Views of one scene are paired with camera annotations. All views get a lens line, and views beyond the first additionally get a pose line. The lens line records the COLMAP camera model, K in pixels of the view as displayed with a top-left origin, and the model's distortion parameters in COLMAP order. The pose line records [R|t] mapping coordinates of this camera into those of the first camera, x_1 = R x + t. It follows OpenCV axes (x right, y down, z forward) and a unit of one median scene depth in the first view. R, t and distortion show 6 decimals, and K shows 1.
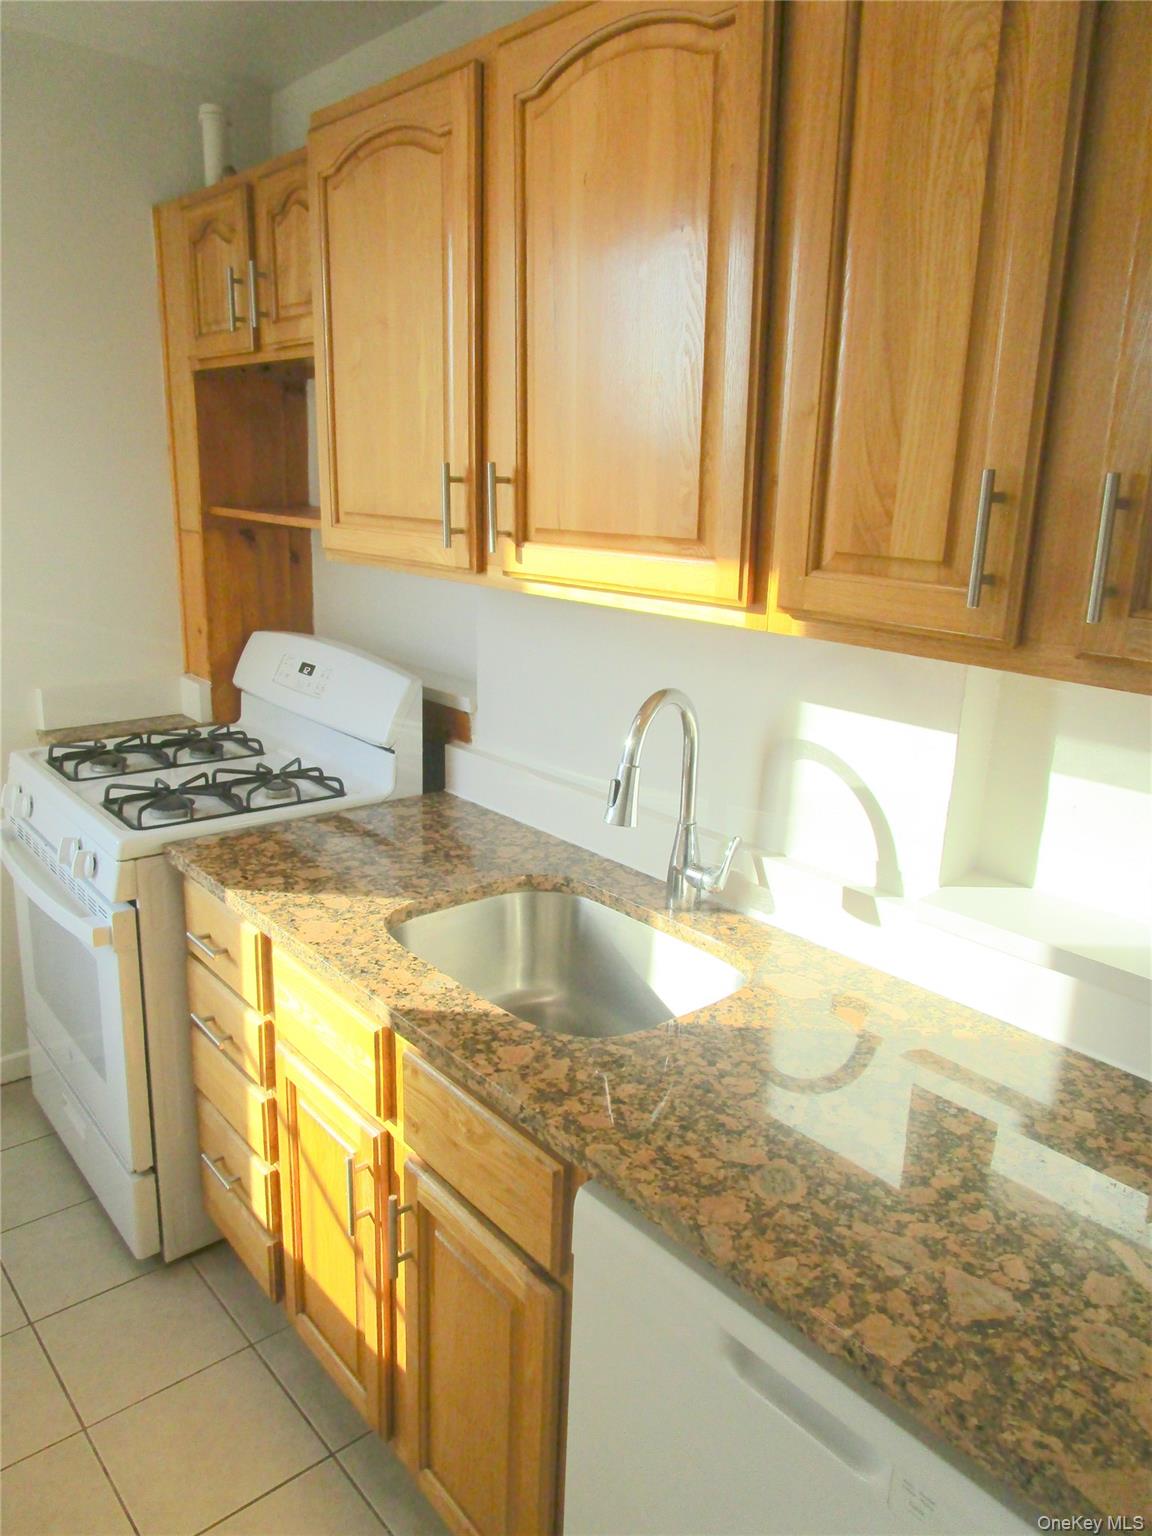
lens RADIAL K [[1121.8, 0, 573.2], [0, 1121.8, 766.9], [0, 0, 1]] dist [-0.018674, -0.011520]
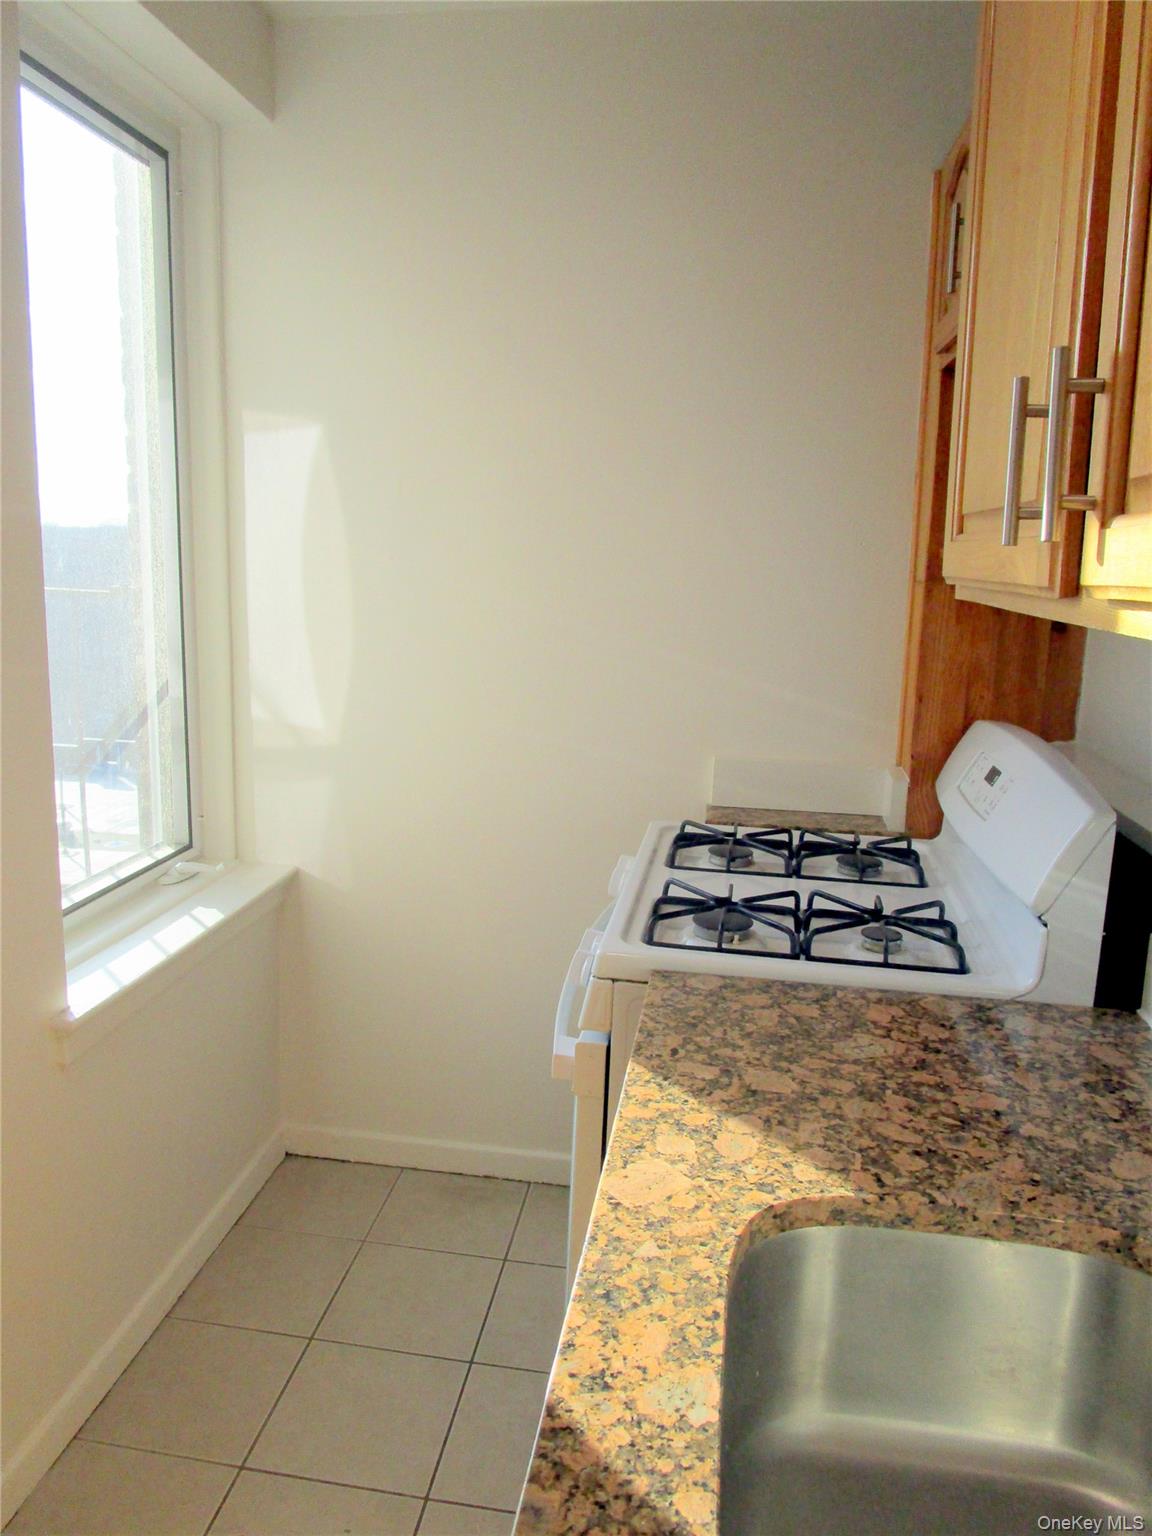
lens RADIAL K [[1121.8, 0, 567.0], [0, 1121.8, 767.7], [0, 0, 1]] dist [-0.018674, -0.011520]
pose [[0.643538, 0.131826, -0.753977, 0.141112], [-0.206052, 0.978529, -0.004783, -0.048639], [0.737158, 0.158436, 0.656884, 0.488255]]
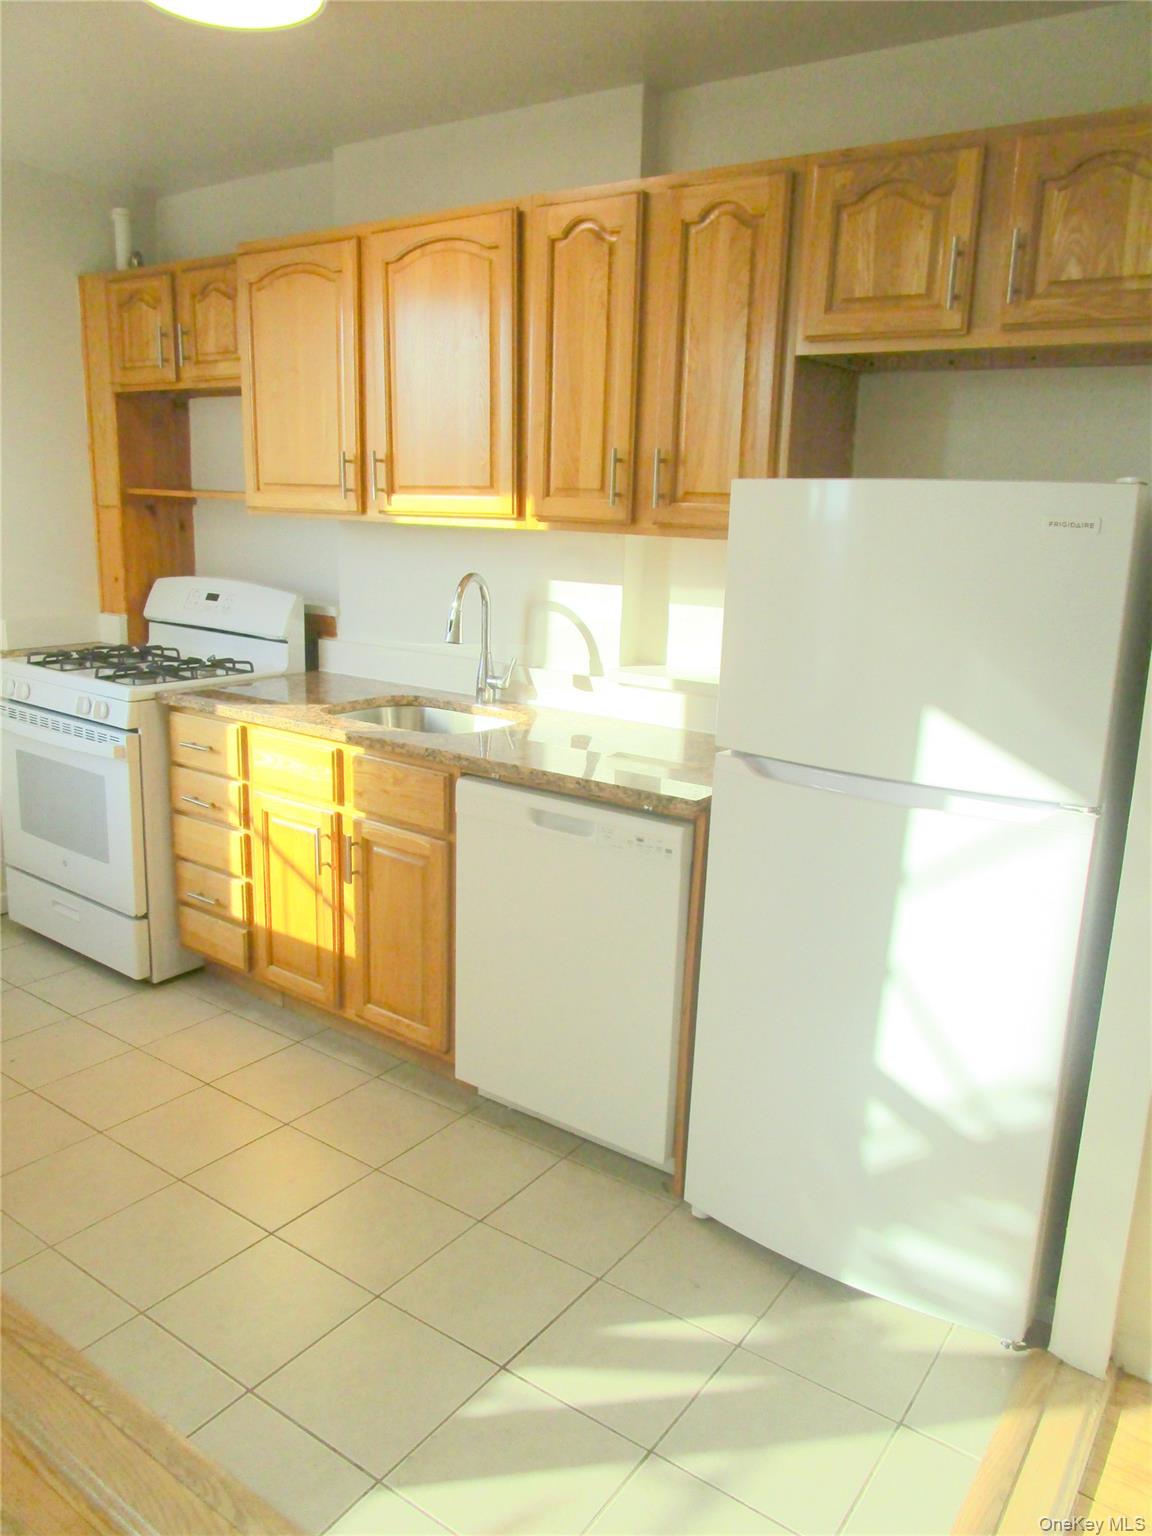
lens RADIAL K [[1121.8, 0, 576.5], [0, 1121.8, 772.2], [0, 0, 1]] dist [-0.018674, -0.011520]
pose [[0.972640, -0.056872, 0.225249, -0.170401], [0.058399, 0.998293, -0.000117, 0.245869], [-0.224858, 0.013268, 0.974301, -0.767581]]
